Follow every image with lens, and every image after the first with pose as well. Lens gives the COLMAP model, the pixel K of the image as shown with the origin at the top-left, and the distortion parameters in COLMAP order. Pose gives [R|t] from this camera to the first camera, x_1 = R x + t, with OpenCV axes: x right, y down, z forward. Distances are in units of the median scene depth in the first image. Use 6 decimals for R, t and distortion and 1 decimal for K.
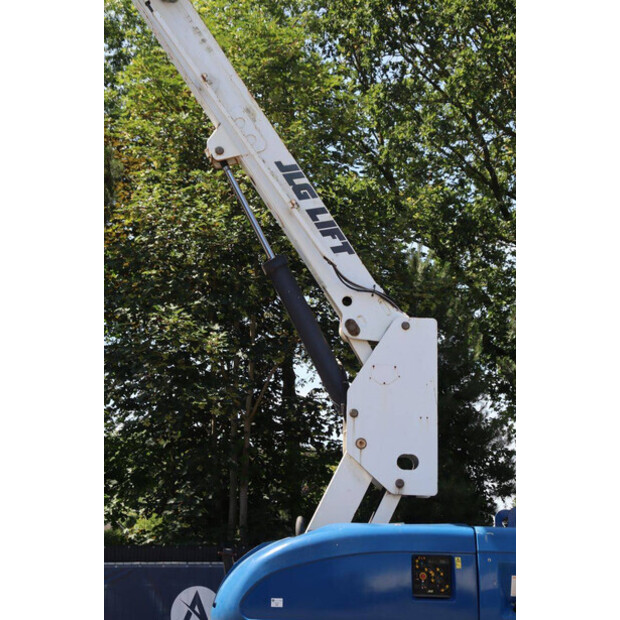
lens RADIAL K [[1327.1, 0, 310.0], [0, 1327.1, 310.0], [0, 0, 1]] dist [0.270427, 0.093761]
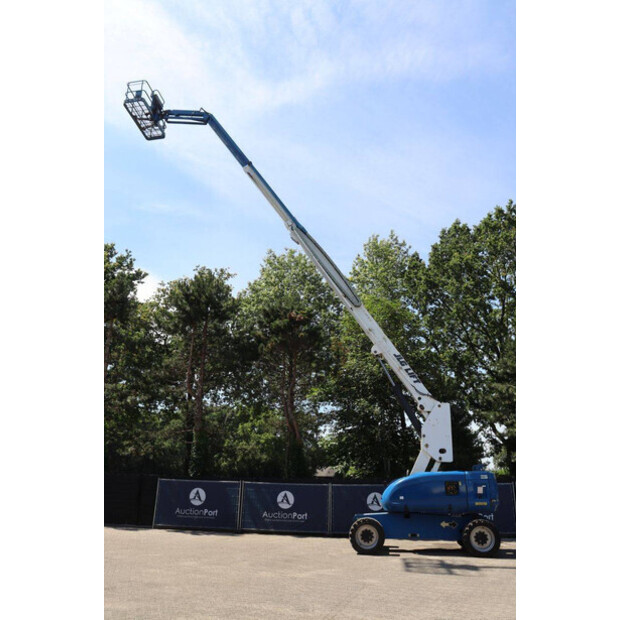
lens RADIAL K [[505.9, 0, 302.3], [0, 505.9, 309.7], [0, 0, 1]] dist [-0.168379, 0.145590]
pose [[0.977174, -0.069300, -0.200820, 0.008881], [0.038260, 0.987249, -0.154518, -0.040936], [0.208968, 0.143308, 0.967365, -0.196556]]
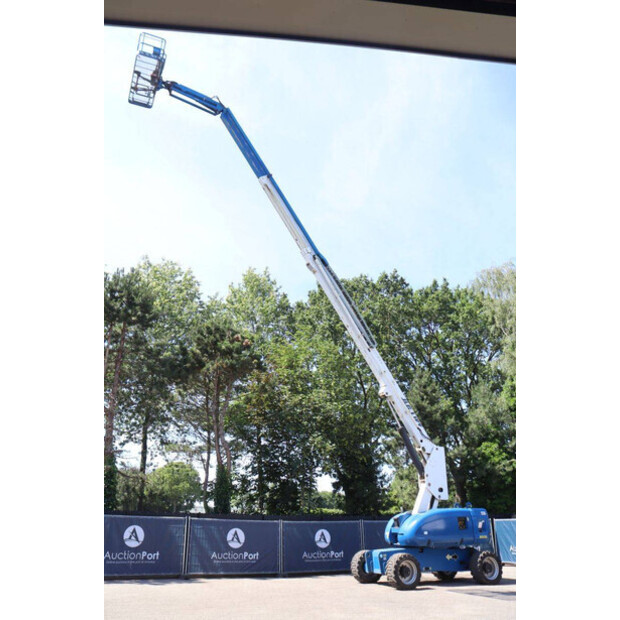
lens RADIAL K [[505.9, 0, 302.3], [0, 505.9, 309.7], [0, 0, 1]] dist [-0.168379, 0.145590]
pose [[0.937577, 0.130528, 0.322353, -0.693453], [-0.059762, 0.973576, -0.220403, -0.035073], [-0.342604, 0.187380, 0.920604, -0.114003]]
